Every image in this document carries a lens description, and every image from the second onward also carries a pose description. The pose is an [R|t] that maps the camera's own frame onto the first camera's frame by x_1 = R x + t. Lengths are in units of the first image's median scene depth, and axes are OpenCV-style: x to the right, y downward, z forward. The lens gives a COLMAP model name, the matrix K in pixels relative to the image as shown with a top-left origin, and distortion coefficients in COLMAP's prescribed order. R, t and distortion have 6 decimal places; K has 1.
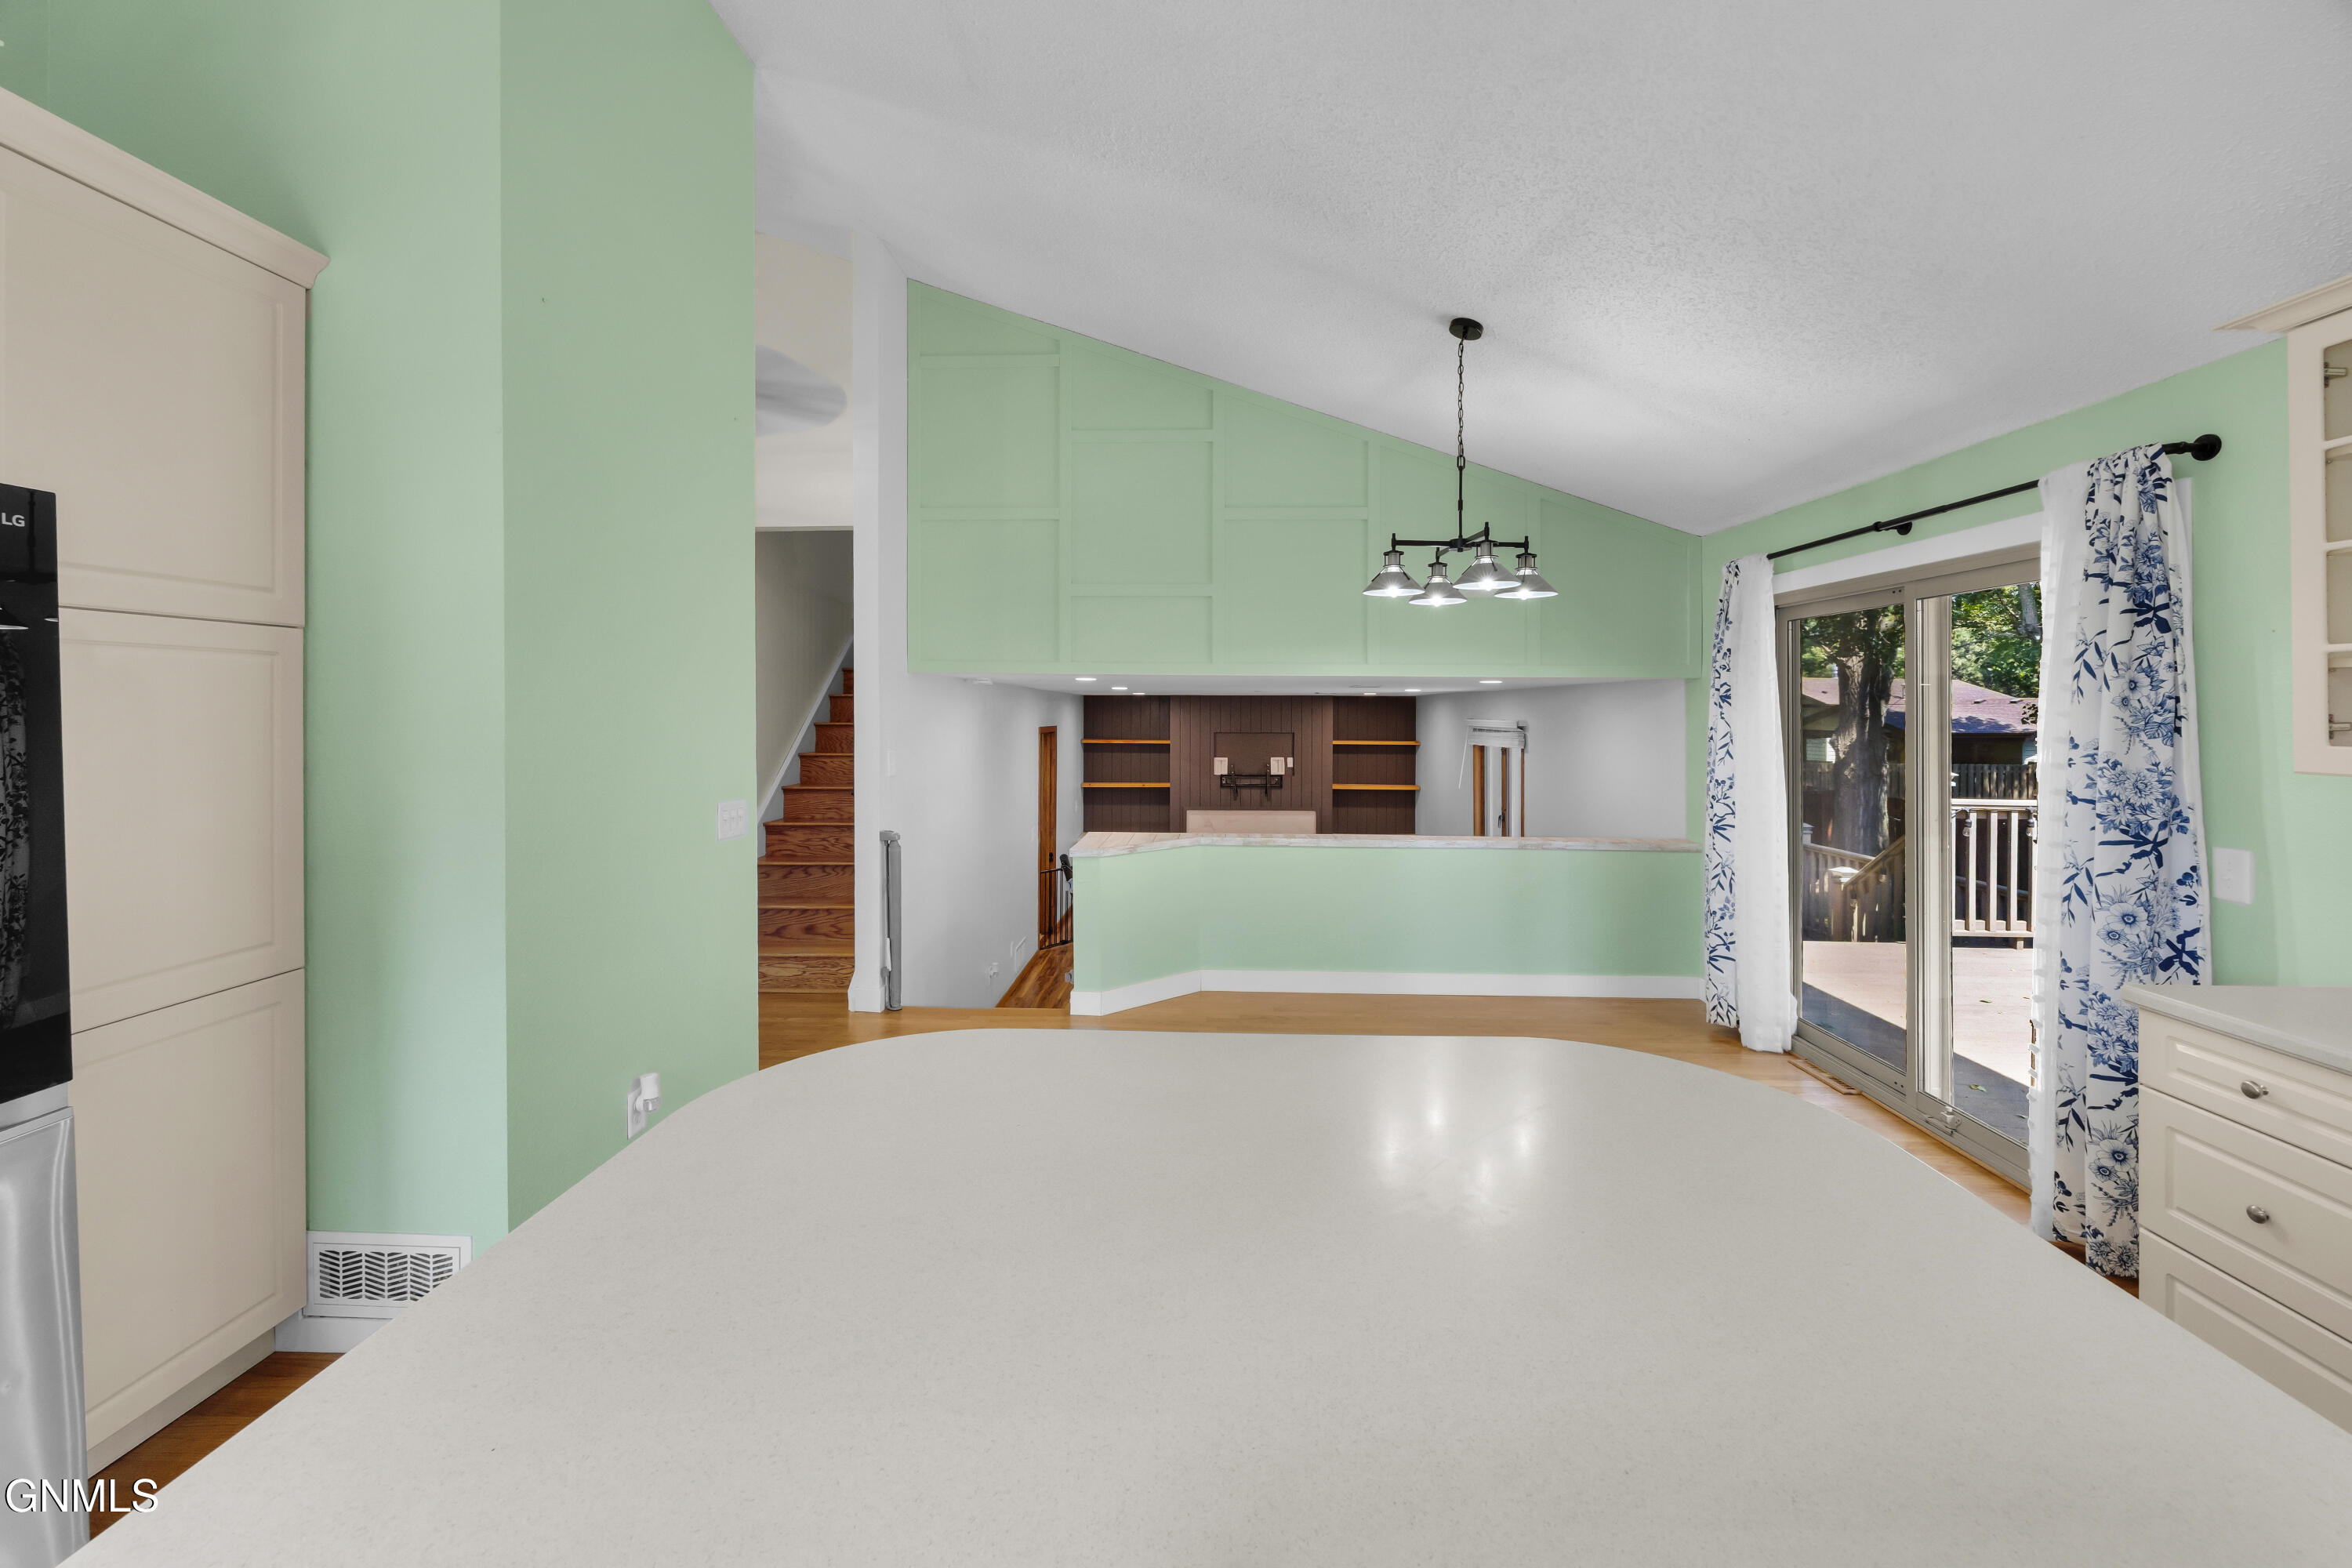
lens RADIAL K [[924.8, 0, 1176.0], [0, 924.8, 712.6], [0, 0, 1]] dist [-0.000484, -0.000093]
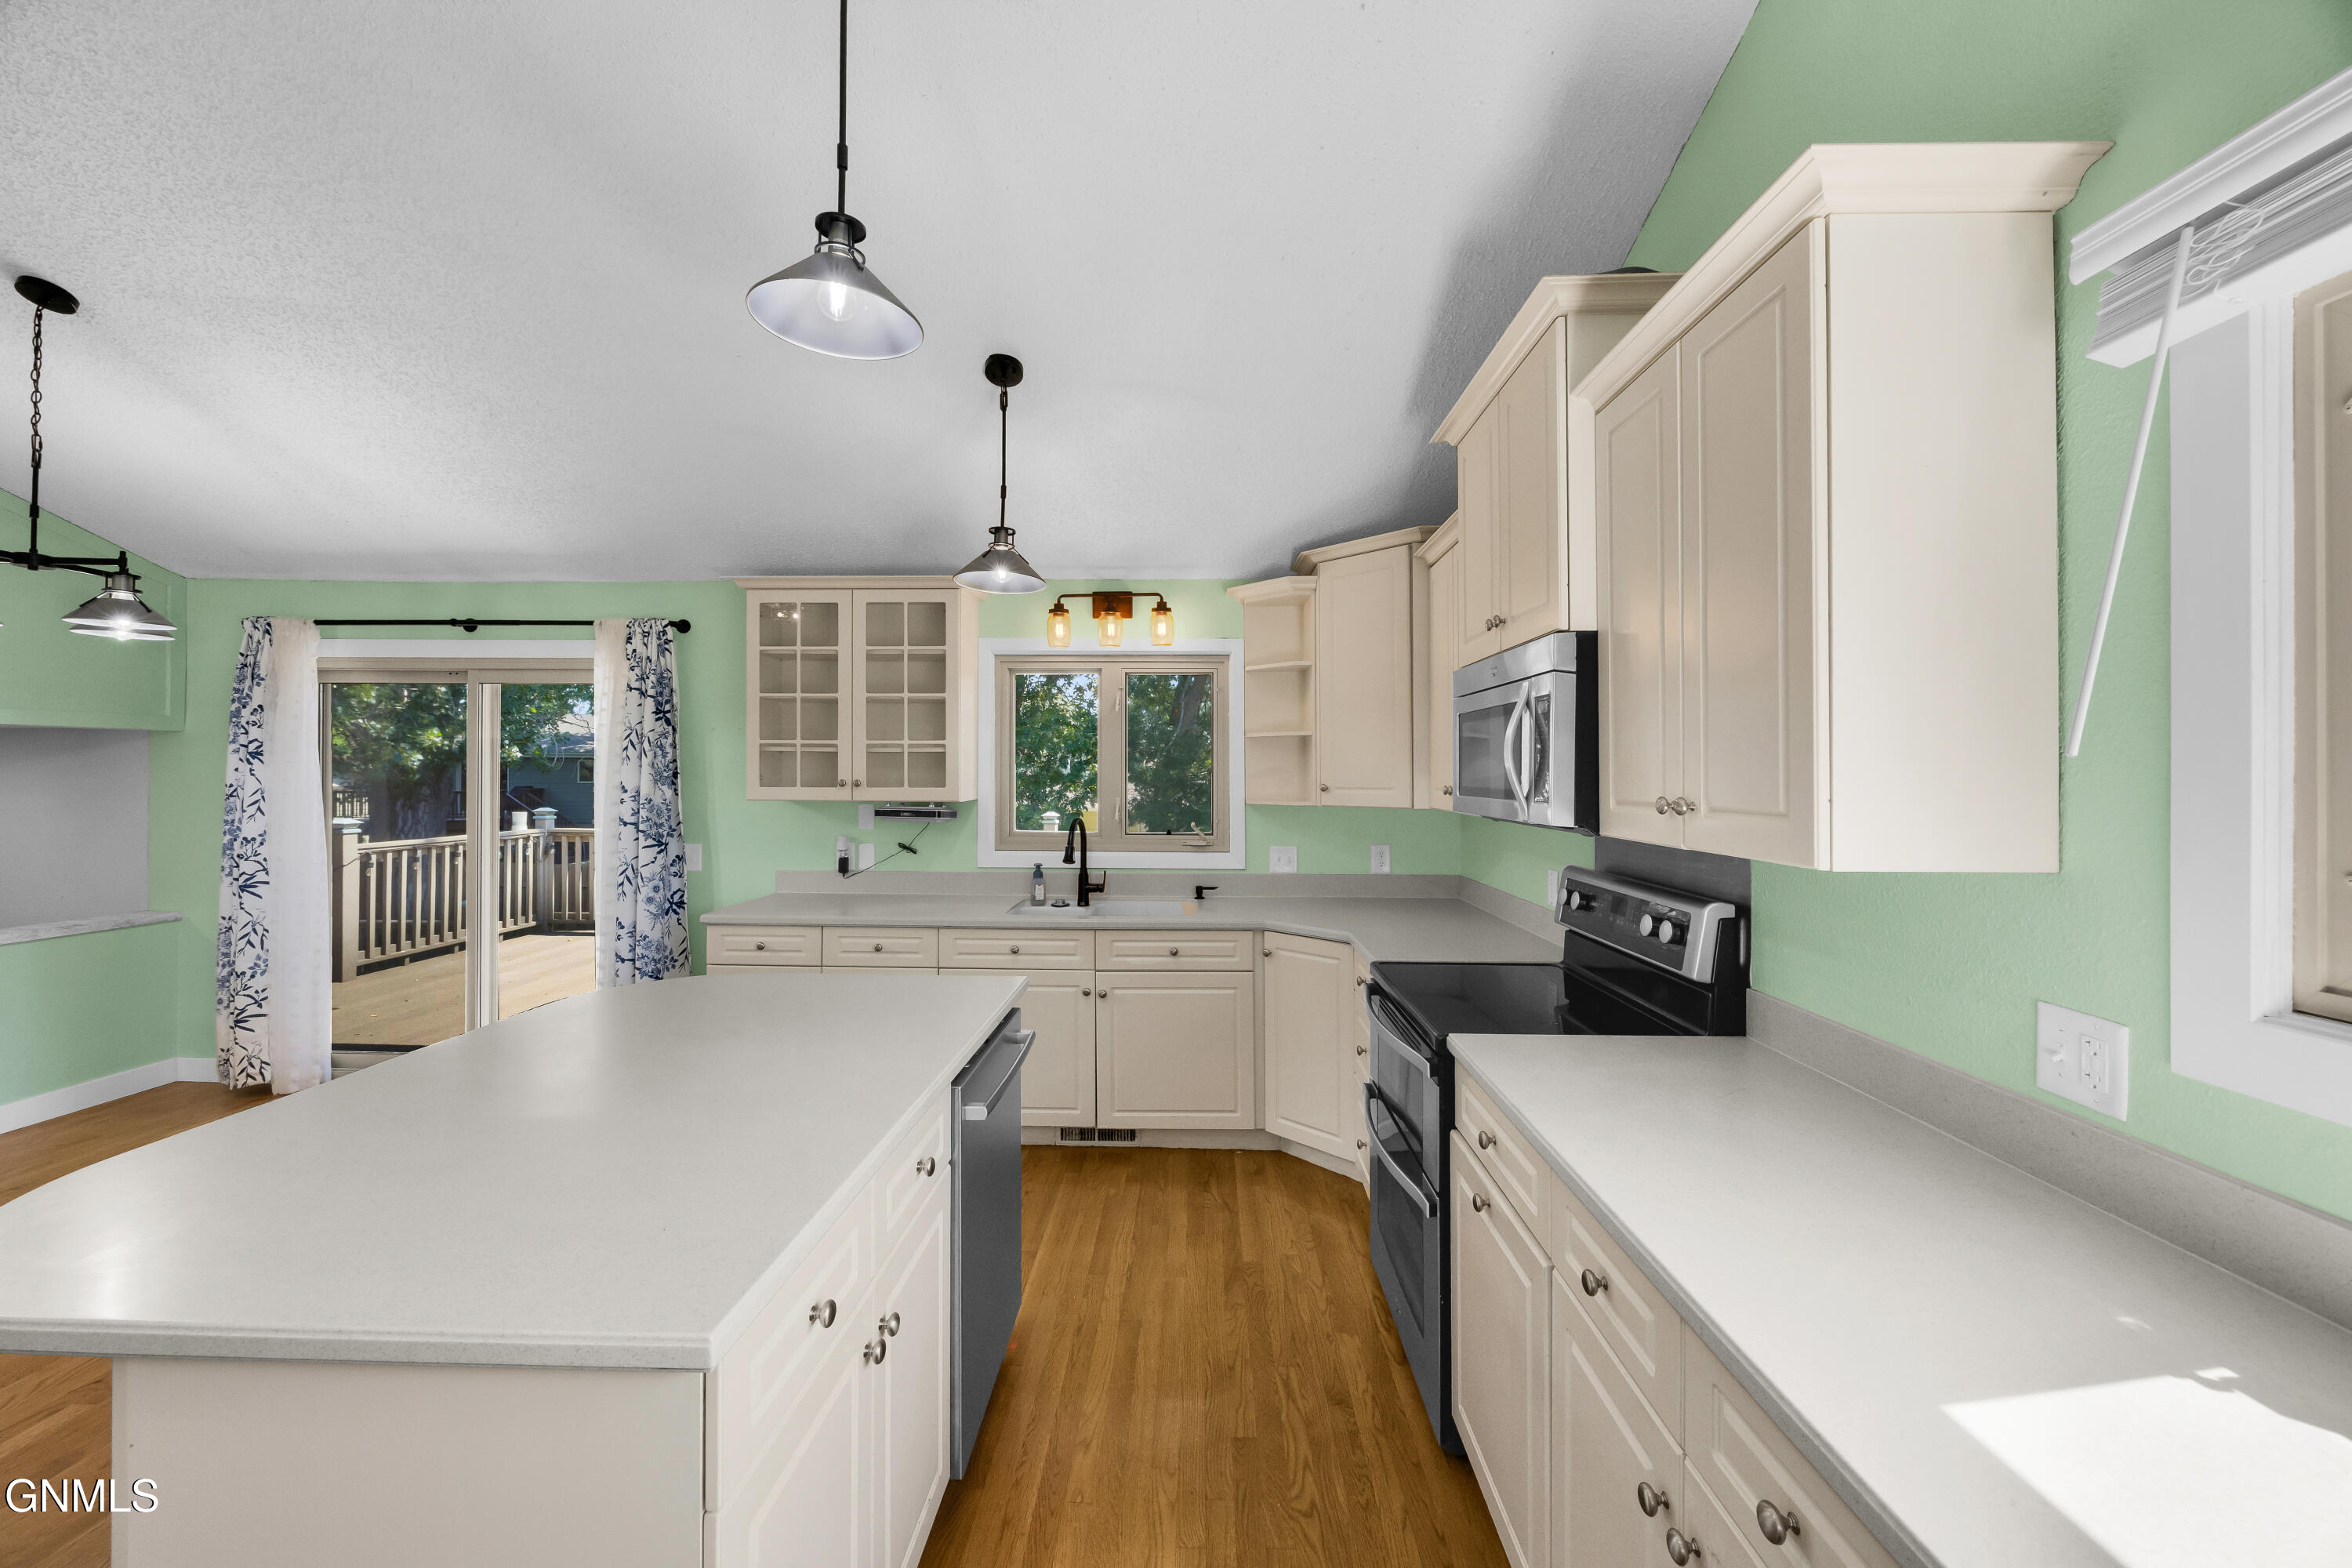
lens RADIAL K [[956.1, 0, 1177.5], [0, 956.1, 741.3], [0, 0, 1]] dist [0.024407, -0.000004]
pose [[-0.010036, 0.025572, 0.999623, -0.699913], [-0.005120, 0.999659, -0.025624, -0.012355], [-0.999937, -0.005375, -0.009901, 0.029768]]
